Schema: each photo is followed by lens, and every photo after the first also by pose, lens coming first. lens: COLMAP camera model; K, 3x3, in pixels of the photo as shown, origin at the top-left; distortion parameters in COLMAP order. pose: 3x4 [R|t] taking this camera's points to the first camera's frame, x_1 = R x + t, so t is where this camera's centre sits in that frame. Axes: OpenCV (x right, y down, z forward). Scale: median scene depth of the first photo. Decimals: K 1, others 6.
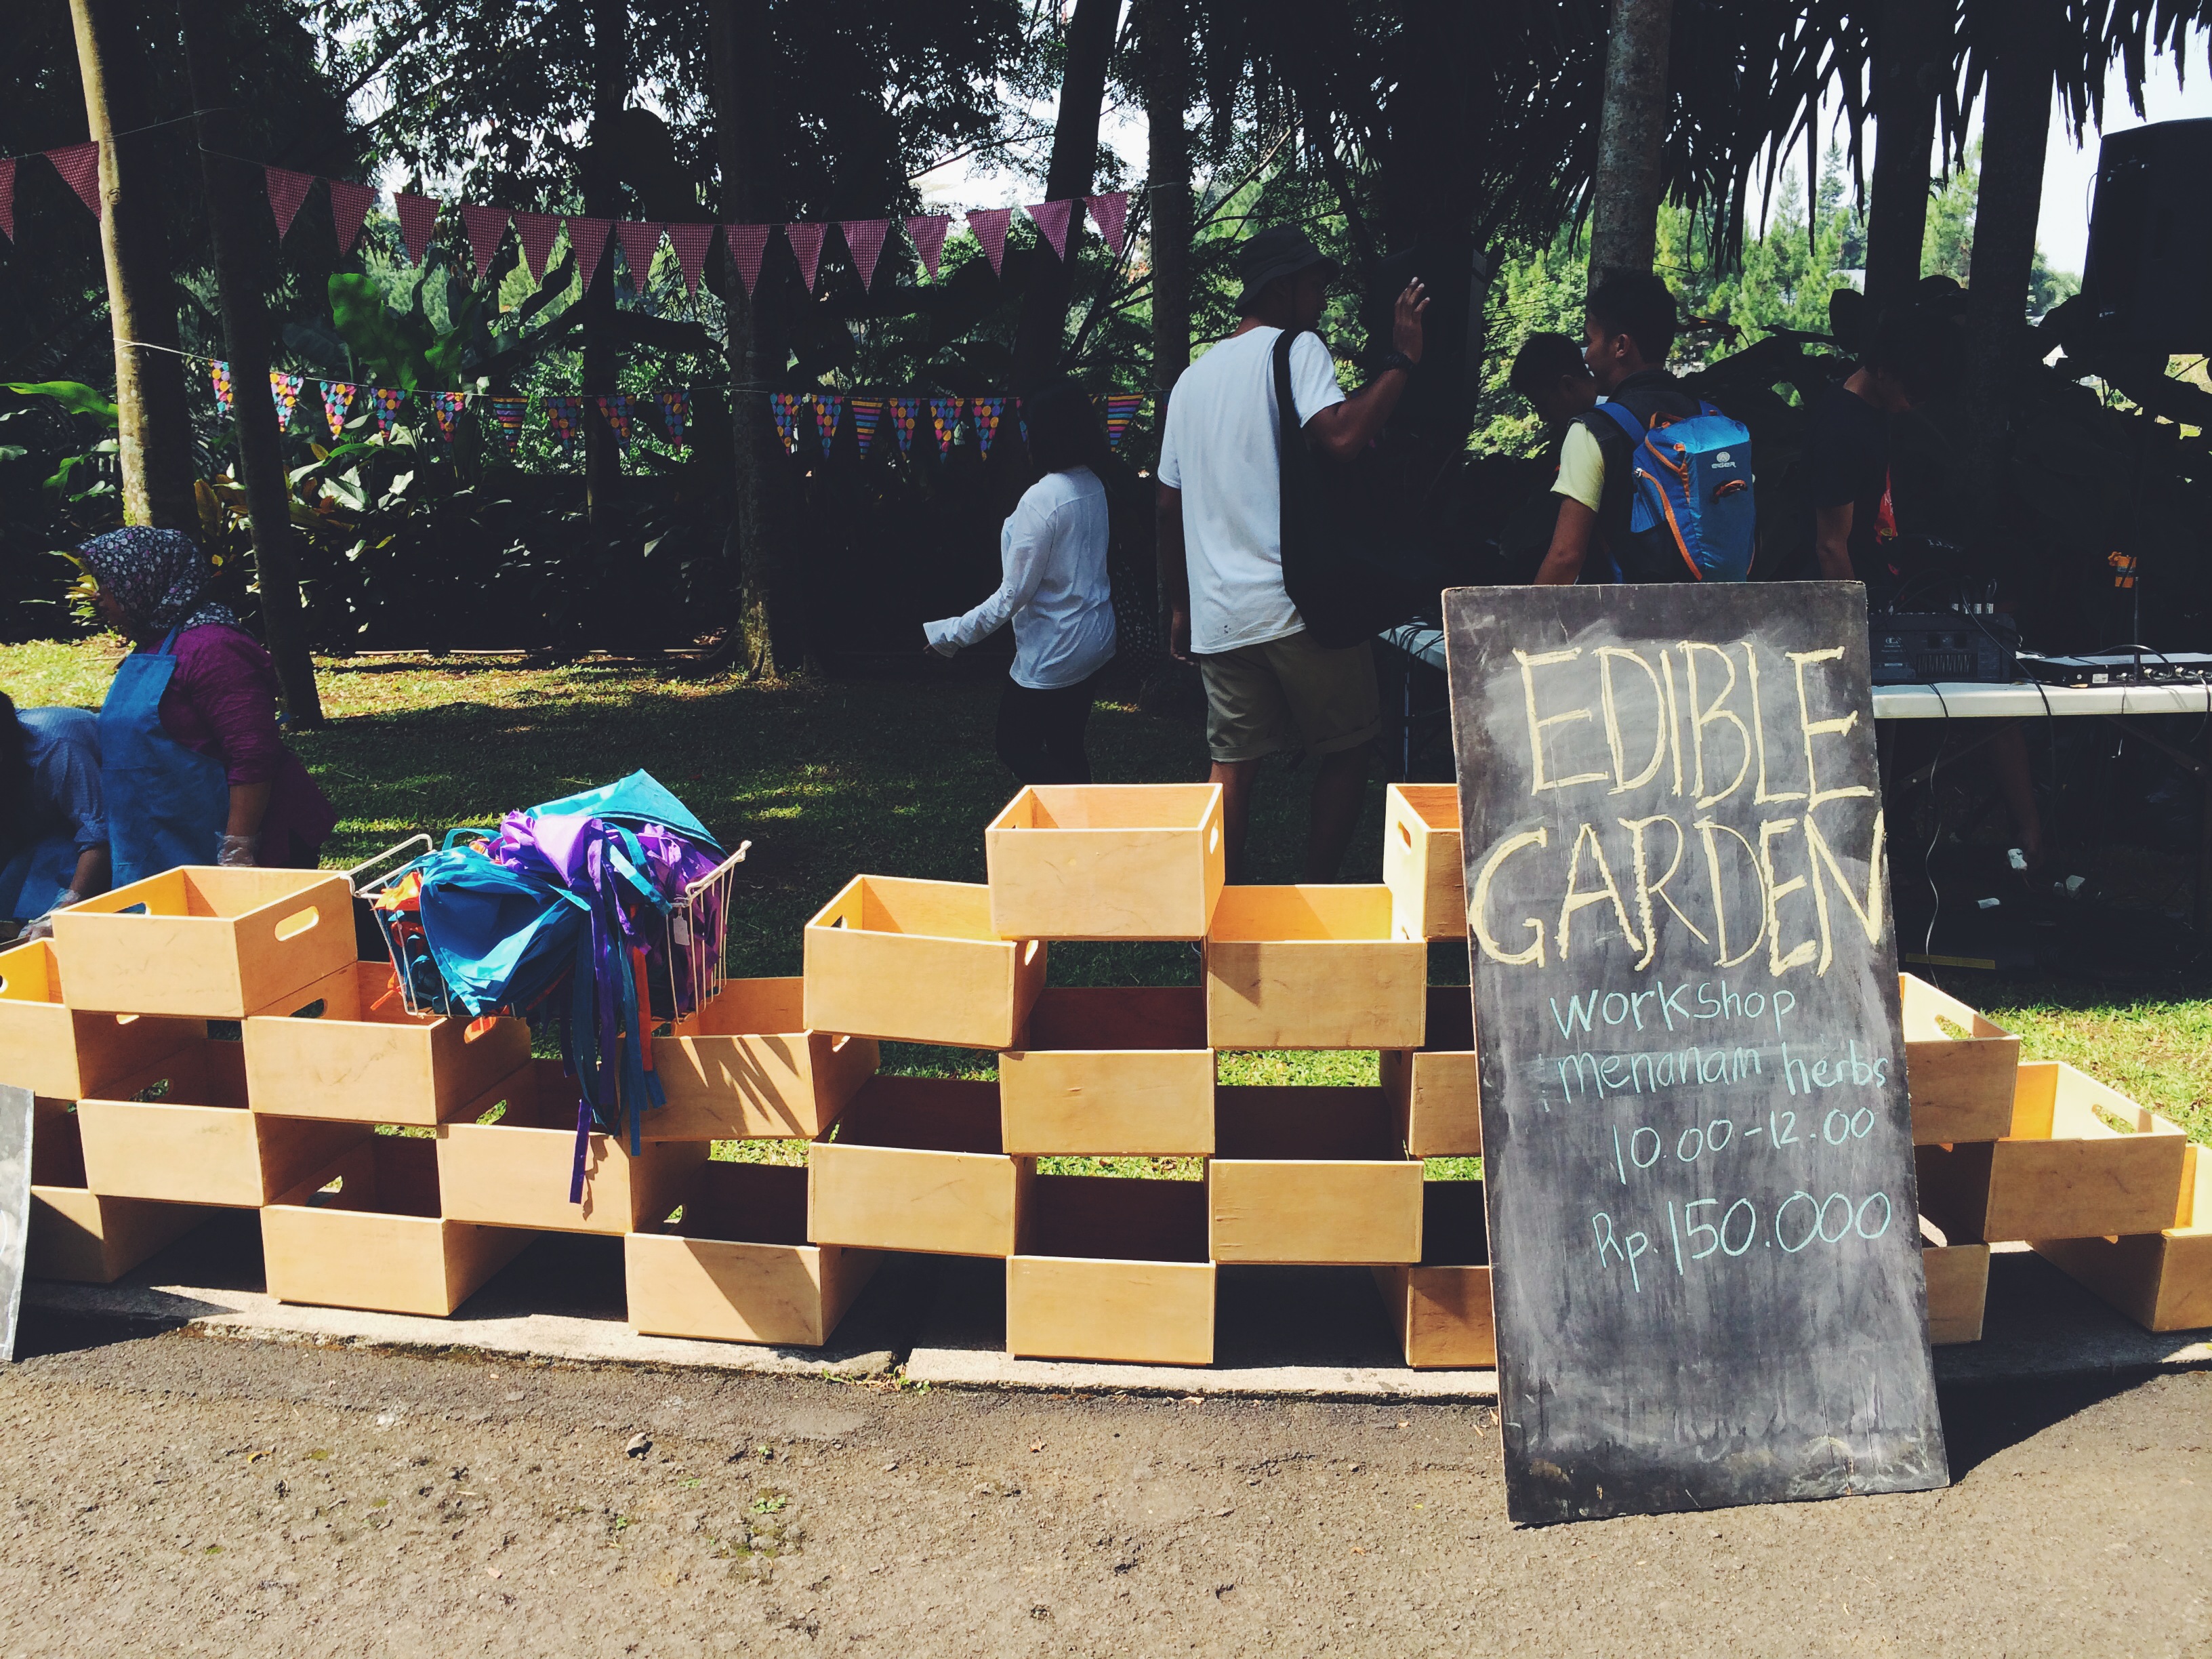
lens RADIAL K [[1891.9, 0, 1108.9], [0, 1891.9, 827.0], [0, 0, 1]] dist [0.008524, -0.012428]
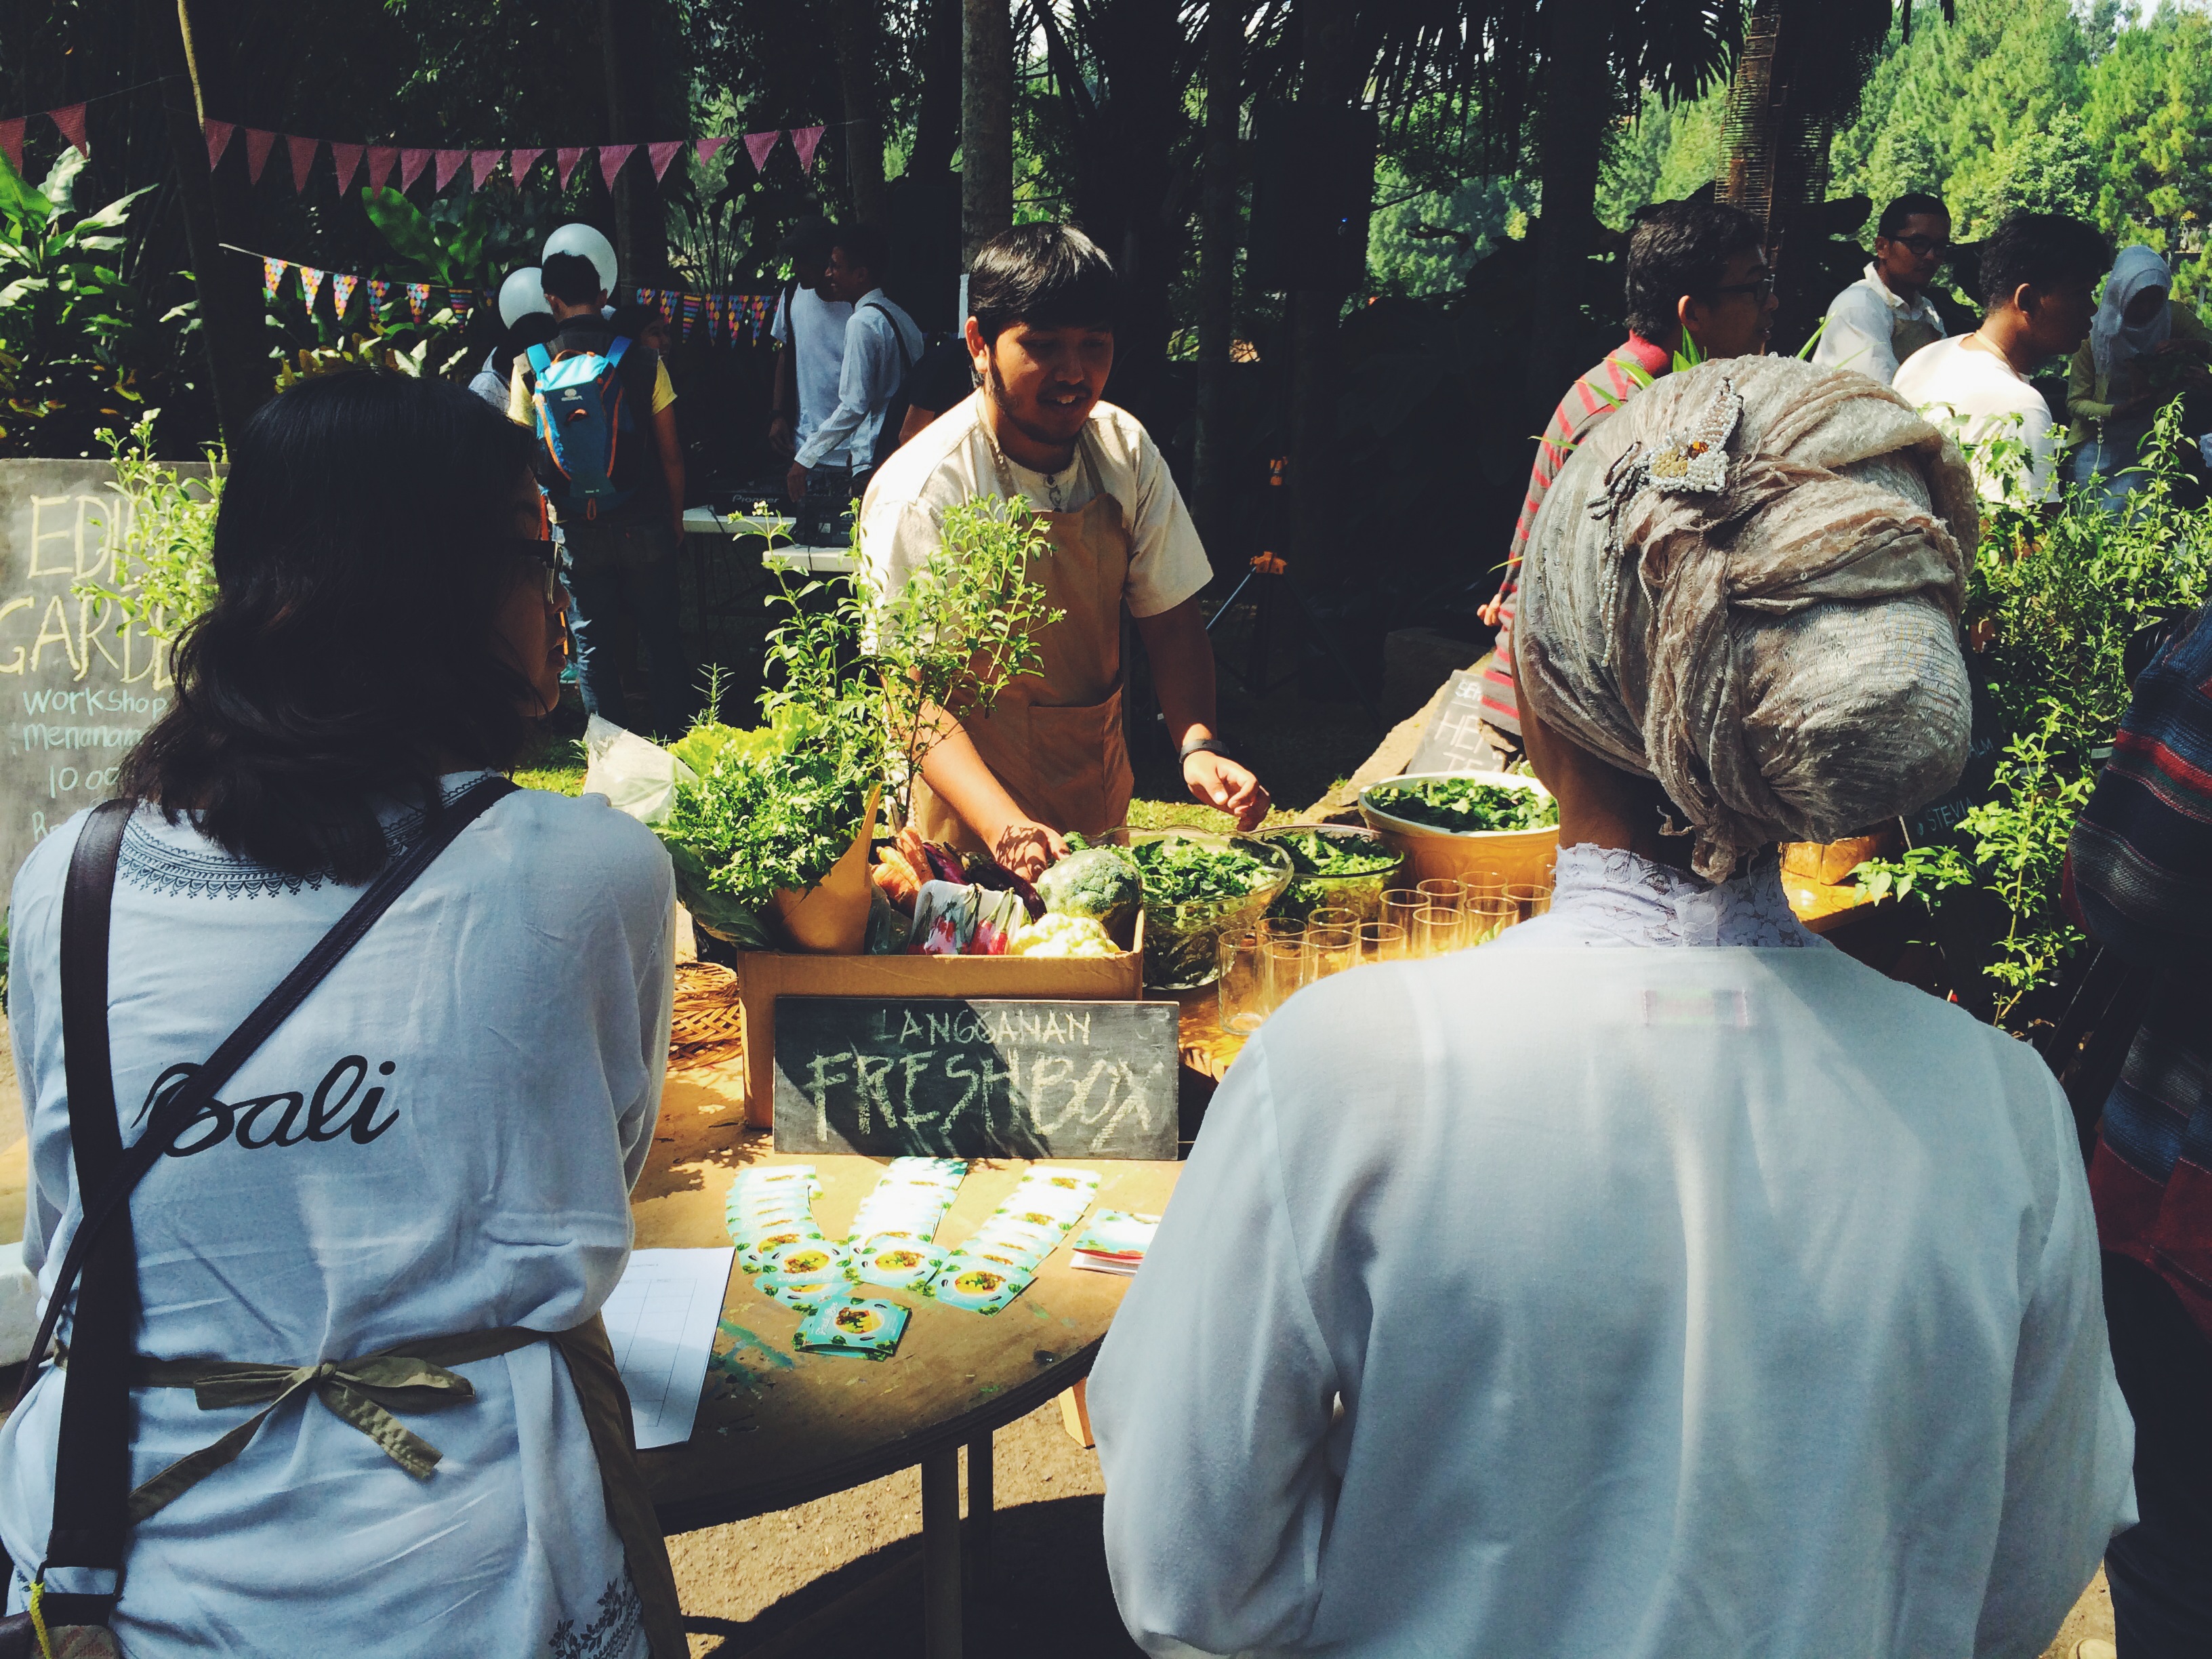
lens RADIAL K [[1891.9, 0, 1101.3], [0, 1891.9, 833.6], [0, 0, 1]] dist [0.008524, -0.012428]
pose [[0.968681, 0.076076, -0.236366, 1.630633], [-0.058651, 0.995075, 0.079906, 0.020335], [0.241281, -0.063541, 0.968373, -0.491581]]
